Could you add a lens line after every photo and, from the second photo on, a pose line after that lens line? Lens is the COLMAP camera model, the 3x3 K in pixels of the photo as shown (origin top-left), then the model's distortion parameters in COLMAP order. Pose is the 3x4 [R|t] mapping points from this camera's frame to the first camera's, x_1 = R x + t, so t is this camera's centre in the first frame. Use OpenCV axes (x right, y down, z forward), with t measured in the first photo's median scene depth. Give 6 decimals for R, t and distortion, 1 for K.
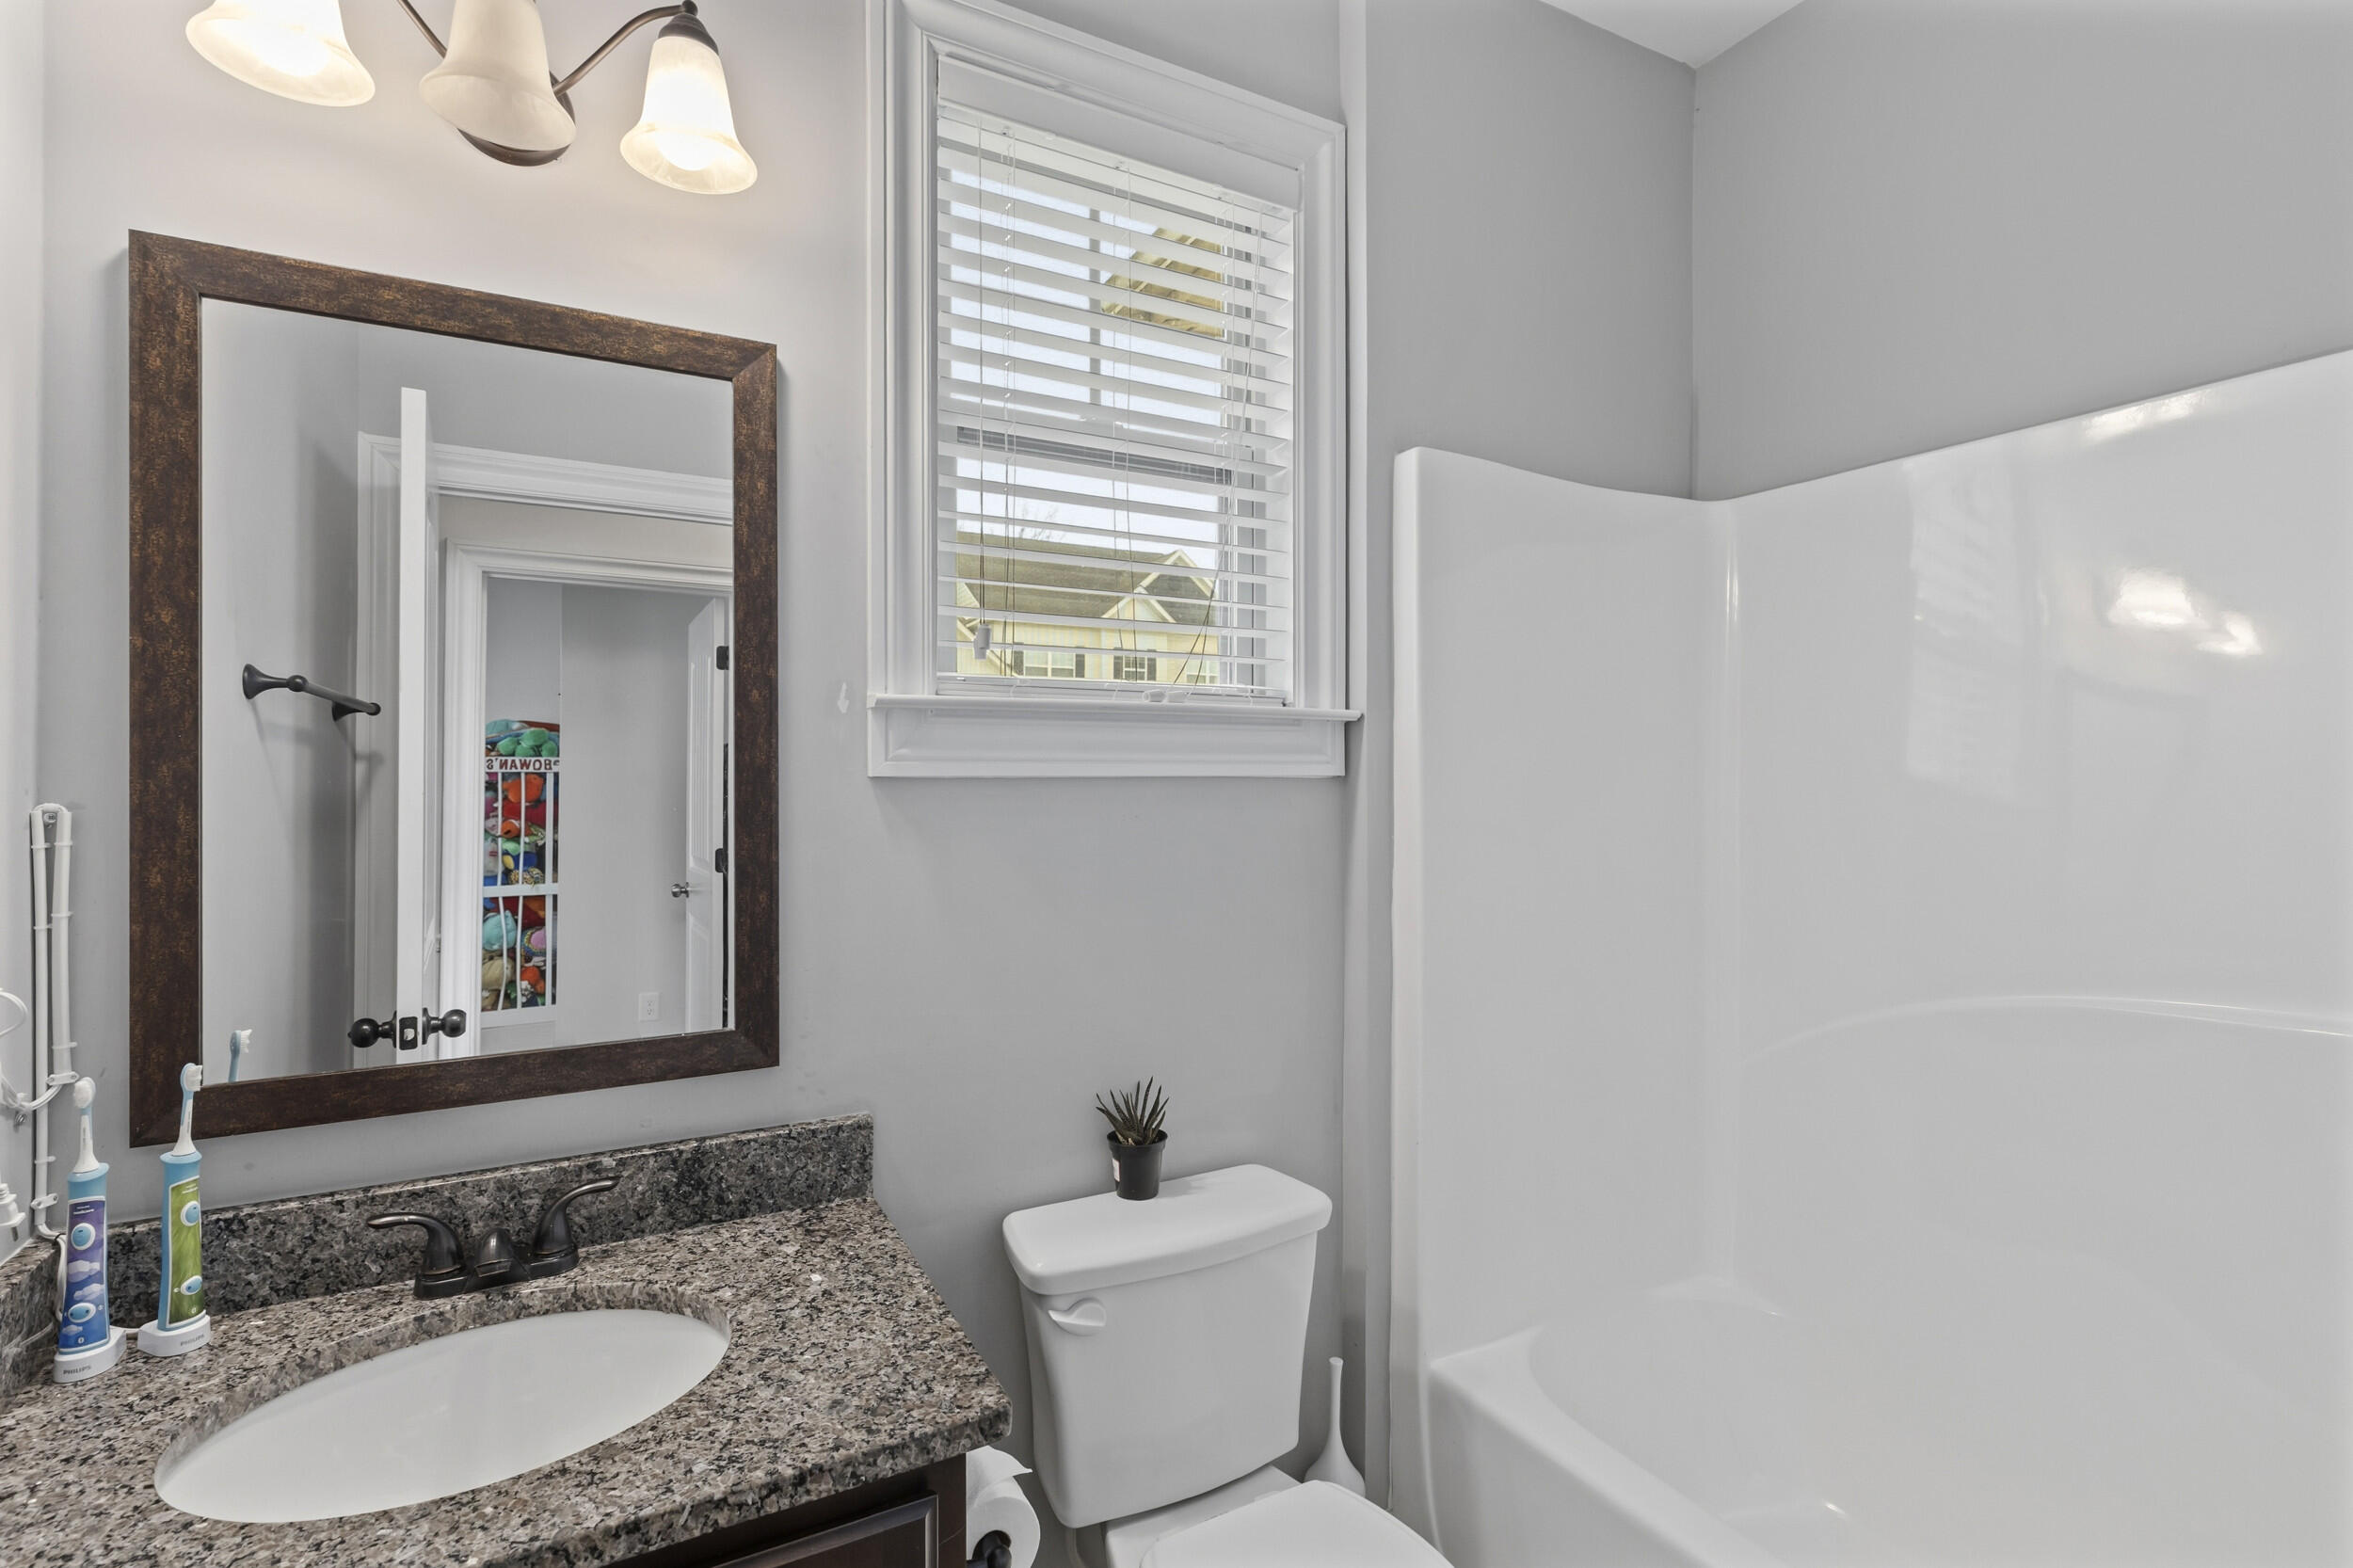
lens RADIAL K [[1032.8, 0, 1175.8], [0, 1032.8, 784.8], [0, 0, 1]] dist [0.001867, 0.000152]
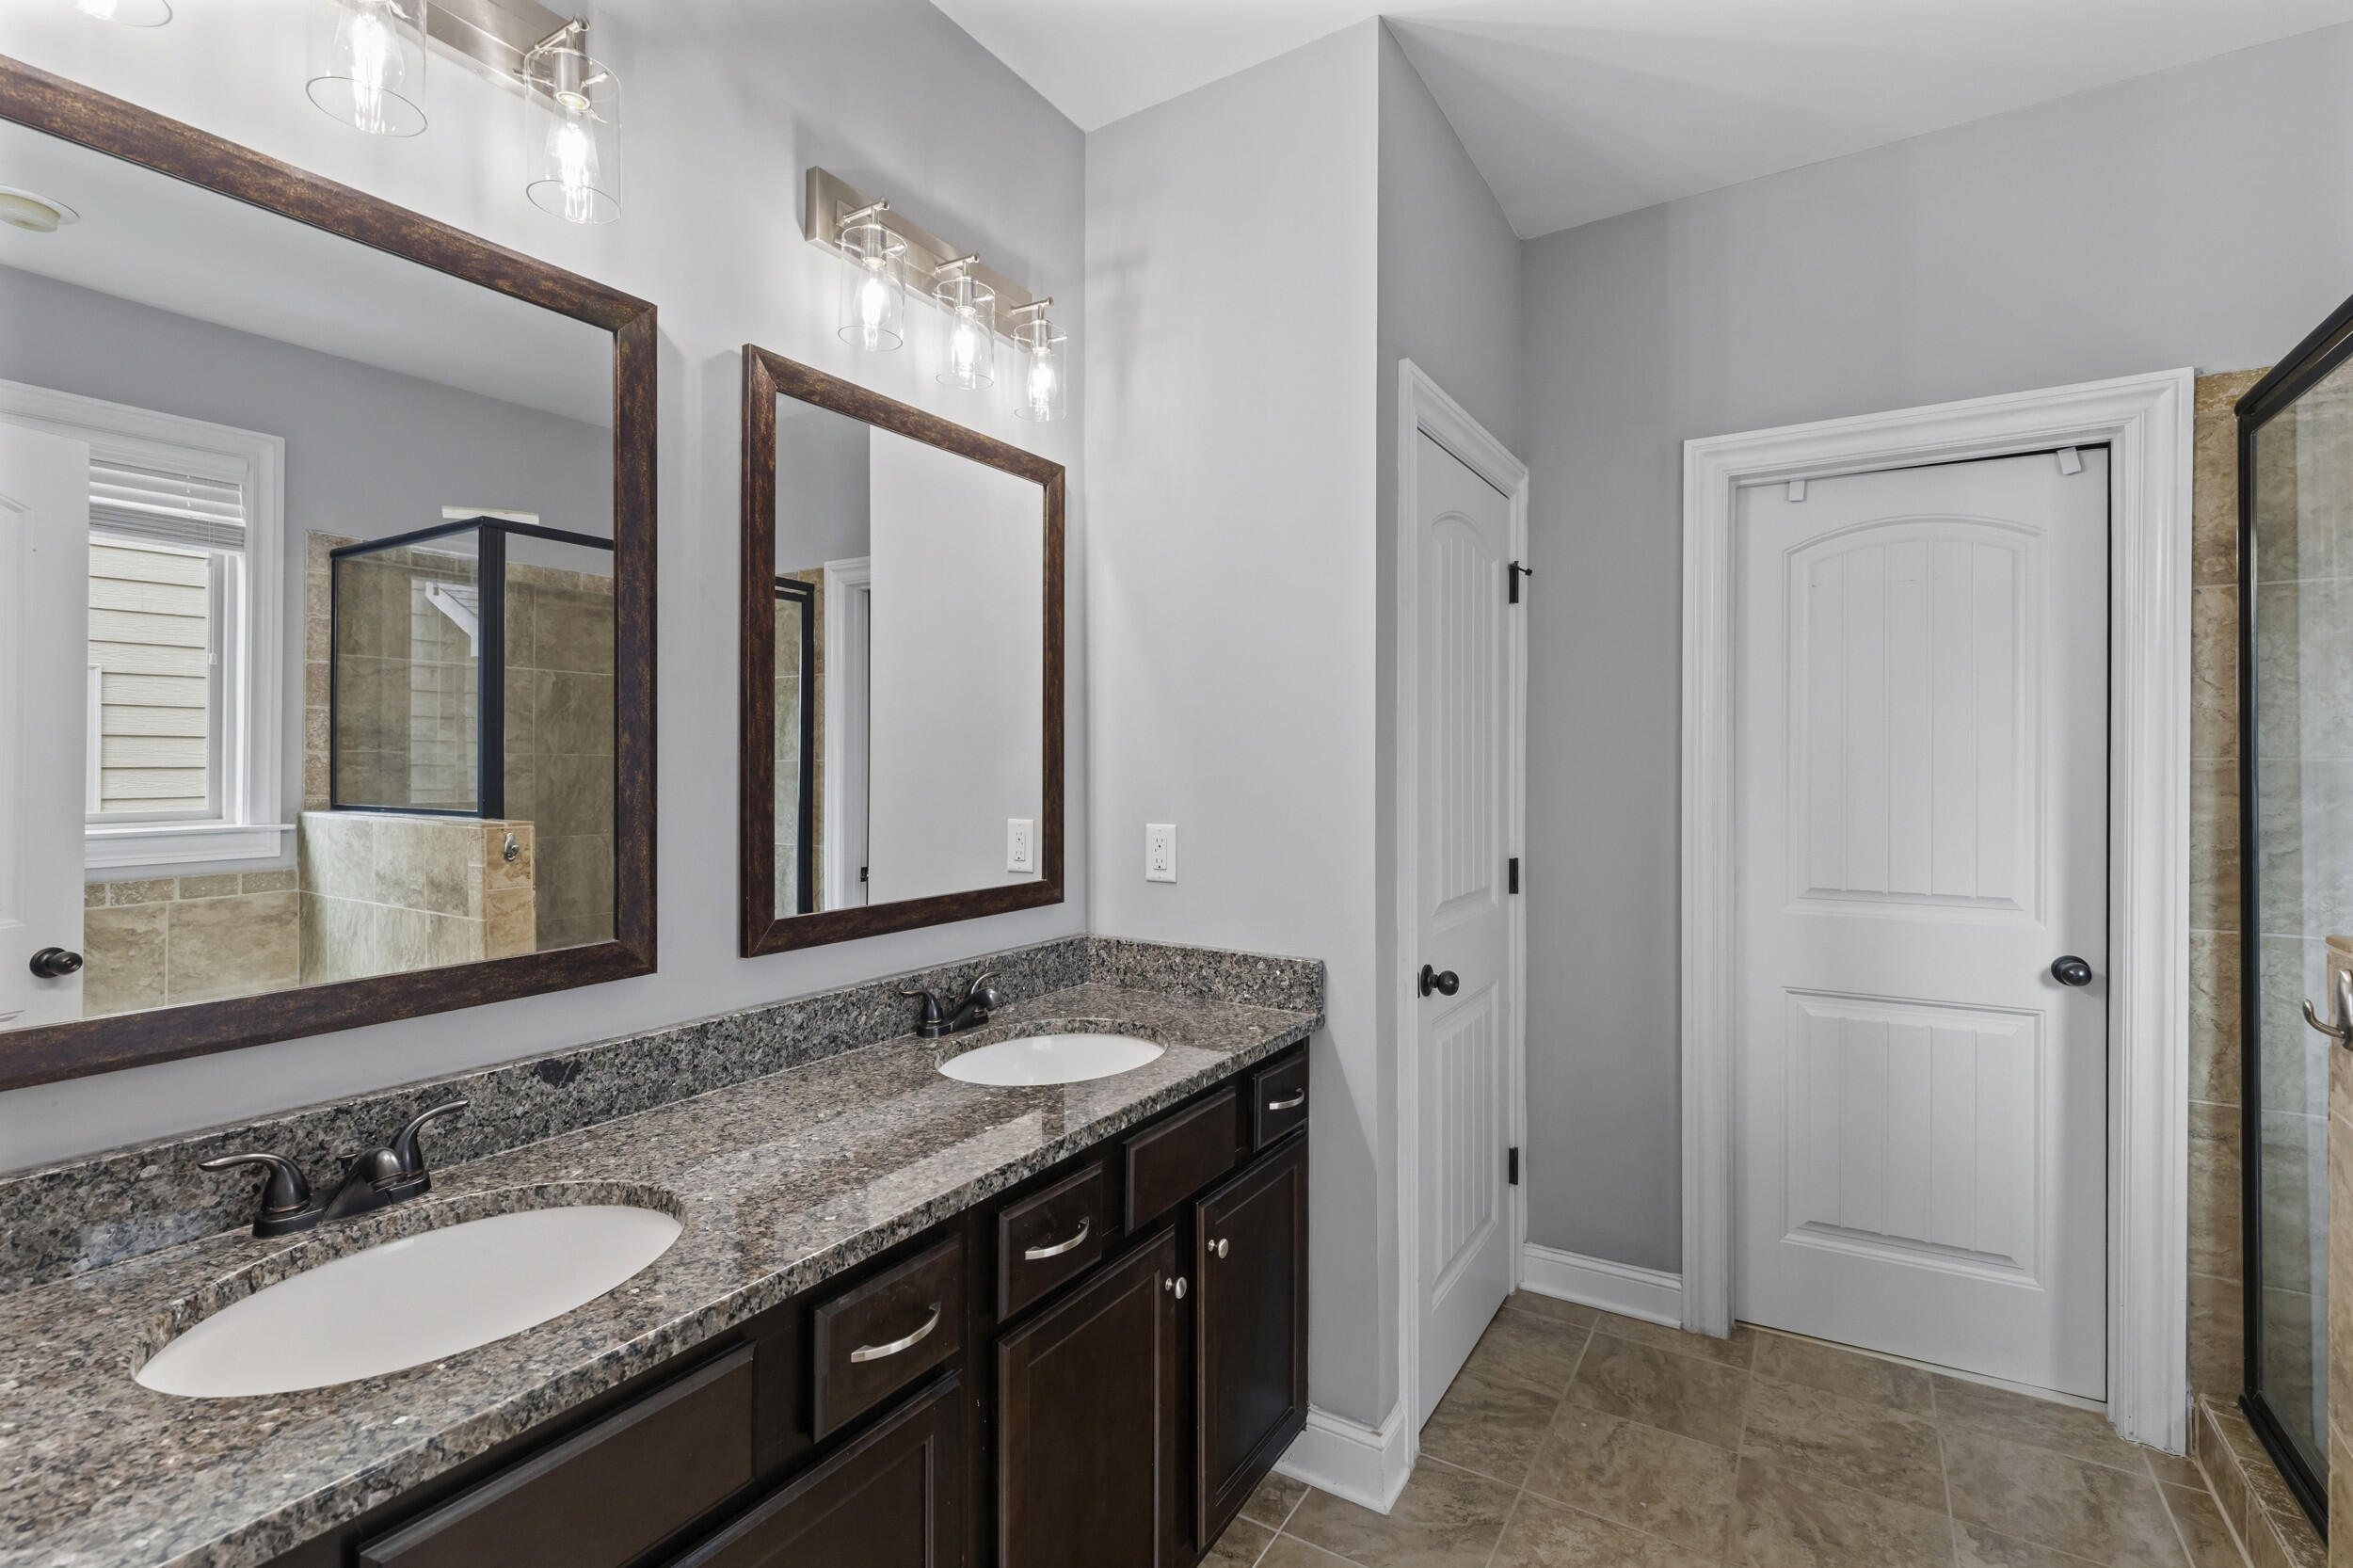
lens RADIAL K [[1104.1, 0, 1175.3], [0, 1104.1, 775.7], [0, 0, 1]] dist [-0.002360, -0.000310]
pose [[0.852479, 0.020256, 0.522369, -0.607978], [-0.041712, 0.998699, 0.029345, 0.003389], [-0.521095, -0.046805, 0.852214, -0.321653]]
